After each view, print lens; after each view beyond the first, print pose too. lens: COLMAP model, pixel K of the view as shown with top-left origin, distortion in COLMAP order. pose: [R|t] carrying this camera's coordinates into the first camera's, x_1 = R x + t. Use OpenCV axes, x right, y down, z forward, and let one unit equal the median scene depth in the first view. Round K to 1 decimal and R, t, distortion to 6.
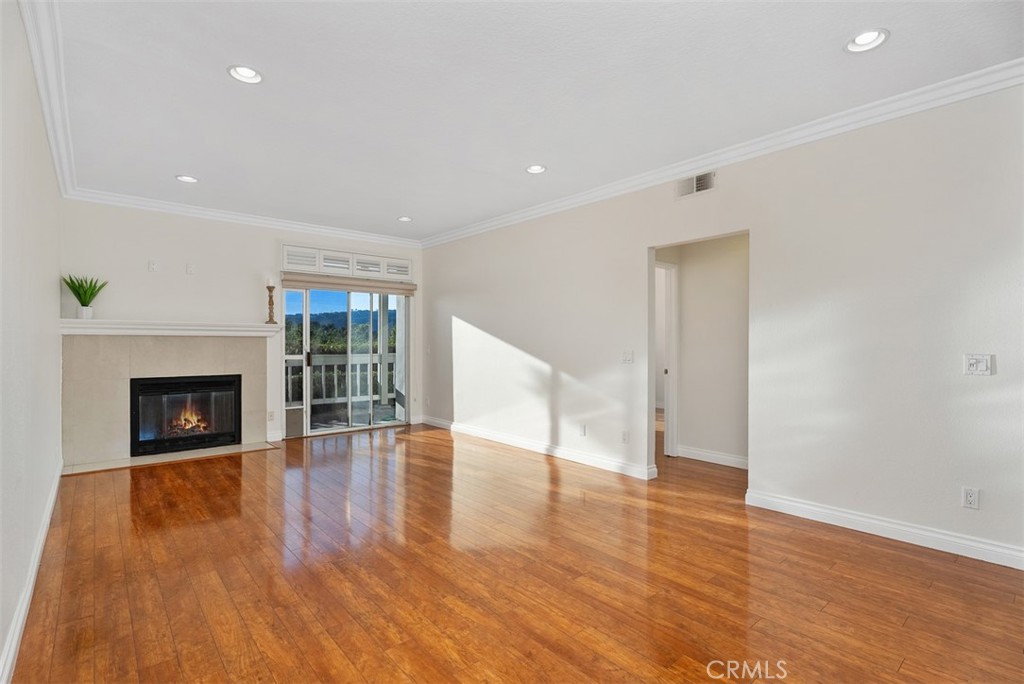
lens RADIAL K [[491.8, 0, 513.6], [0, 491.8, 345.8], [0, 0, 1]] dist [-0.001030, -0.000892]
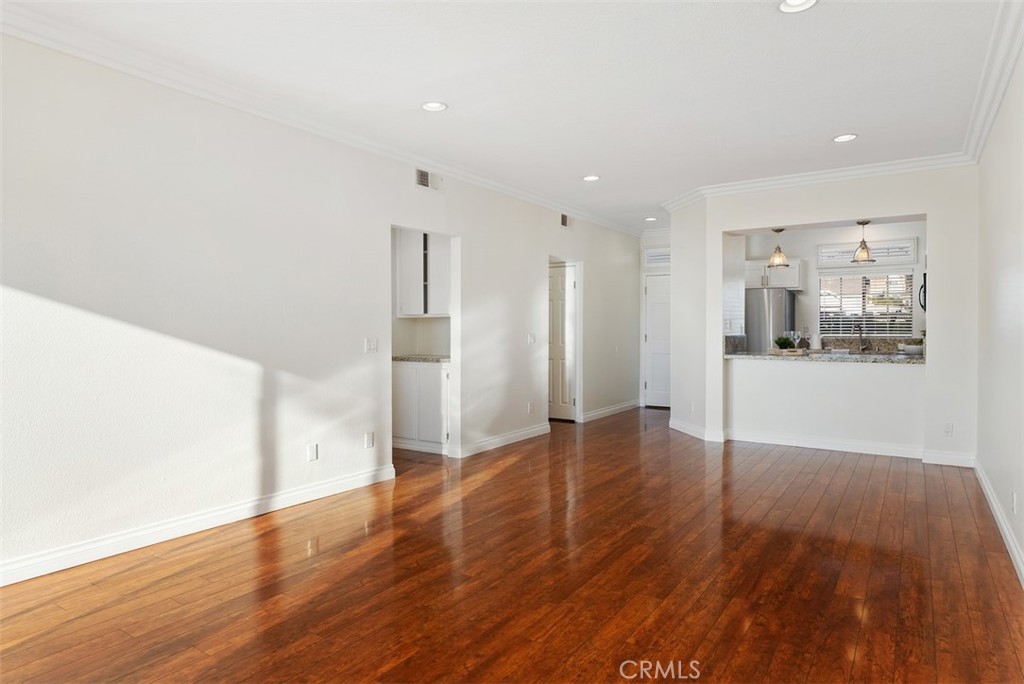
lens RADIAL K [[608.2, 0, 513.3], [0, 608.2, 336.2], [0, 0, 1]] dist [0.004064, -0.000421]
pose [[-0.276175, -0.007959, 0.961074, -1.352851], [0.003479, 0.999951, 0.009280, -0.002471], [-0.961101, 0.005907, -0.276134, 1.683842]]
